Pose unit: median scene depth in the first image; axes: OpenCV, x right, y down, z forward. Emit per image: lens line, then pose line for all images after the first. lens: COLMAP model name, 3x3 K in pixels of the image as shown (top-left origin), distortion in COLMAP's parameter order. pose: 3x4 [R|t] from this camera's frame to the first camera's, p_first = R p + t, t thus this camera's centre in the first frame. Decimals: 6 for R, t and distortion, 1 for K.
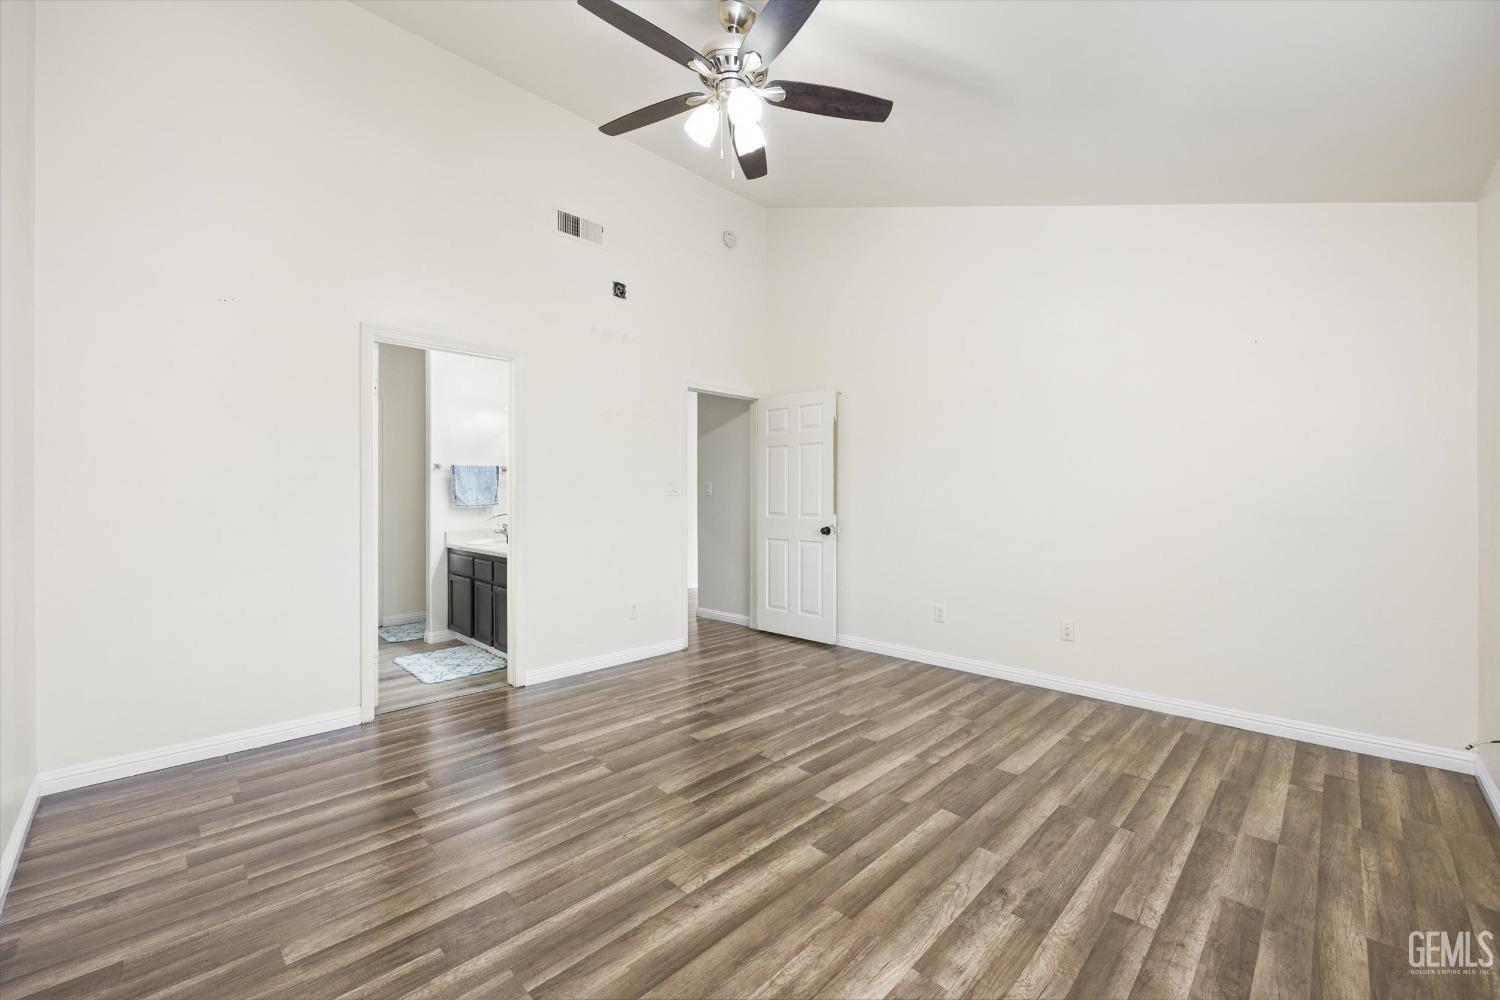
lens RADIAL K [[597.5, 0, 753.9], [0, 597.5, 503.1], [0, 0, 1]] dist [-0.003738, -0.000407]
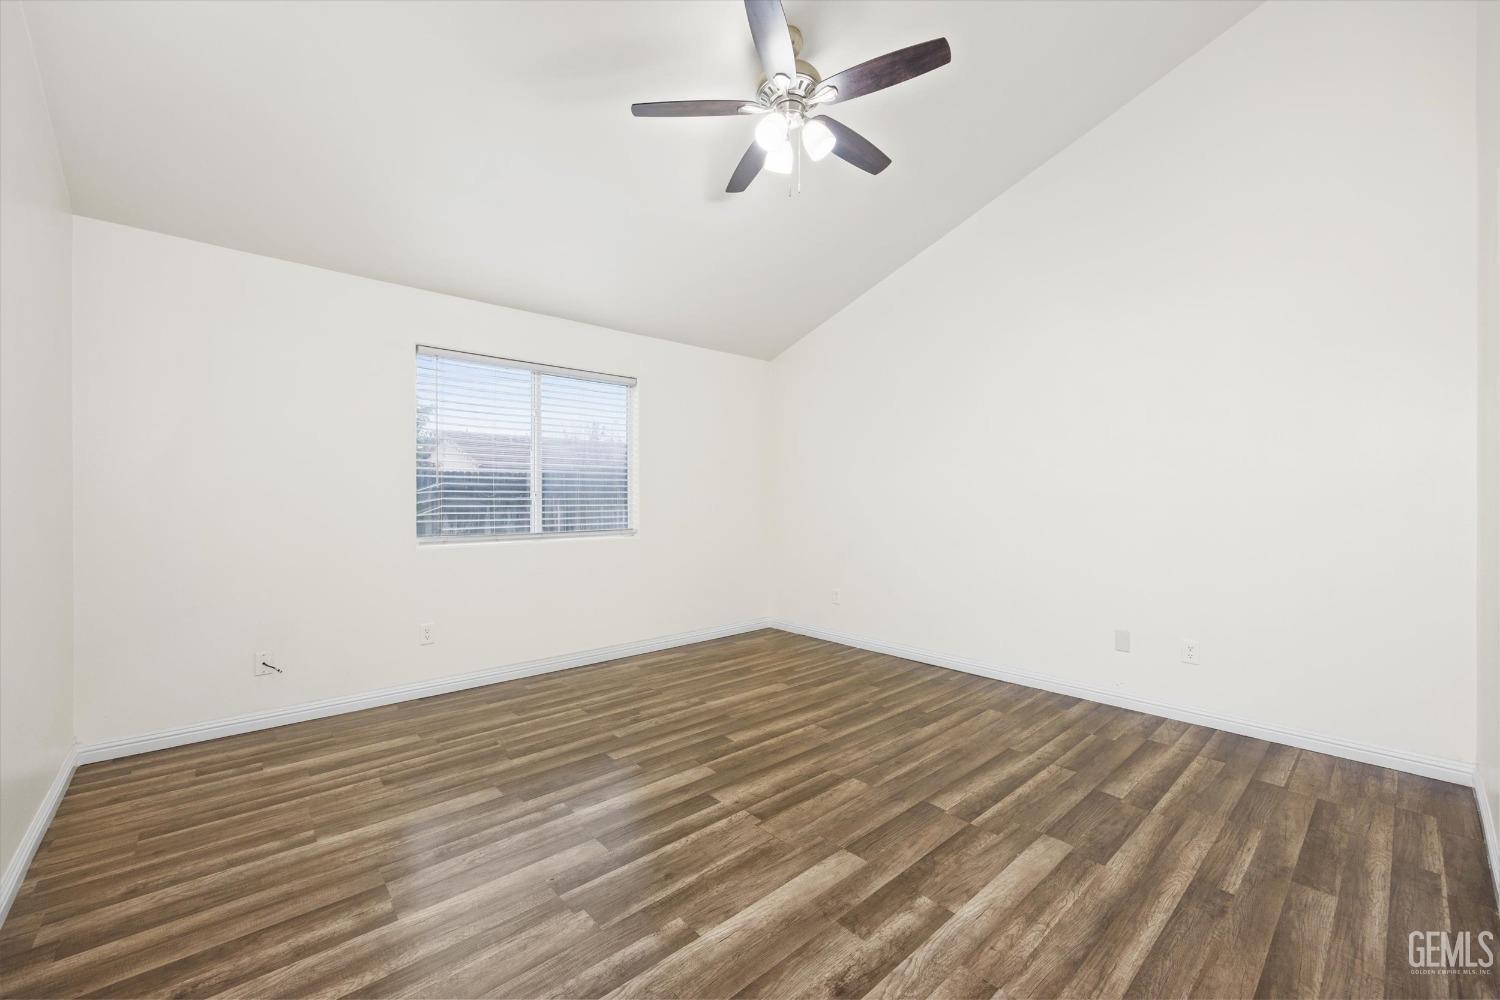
lens RADIAL K [[597.5, 0, 745.9], [0, 597.5, 501.3], [0, 0, 1]] dist [-0.003738, -0.000407]
pose [[-0.997518, 0.002872, 0.070357, -0.030734], [0.003836, 0.999900, 0.013579, -0.015975], [-0.070311, 0.013815, -0.997429, 2.089558]]
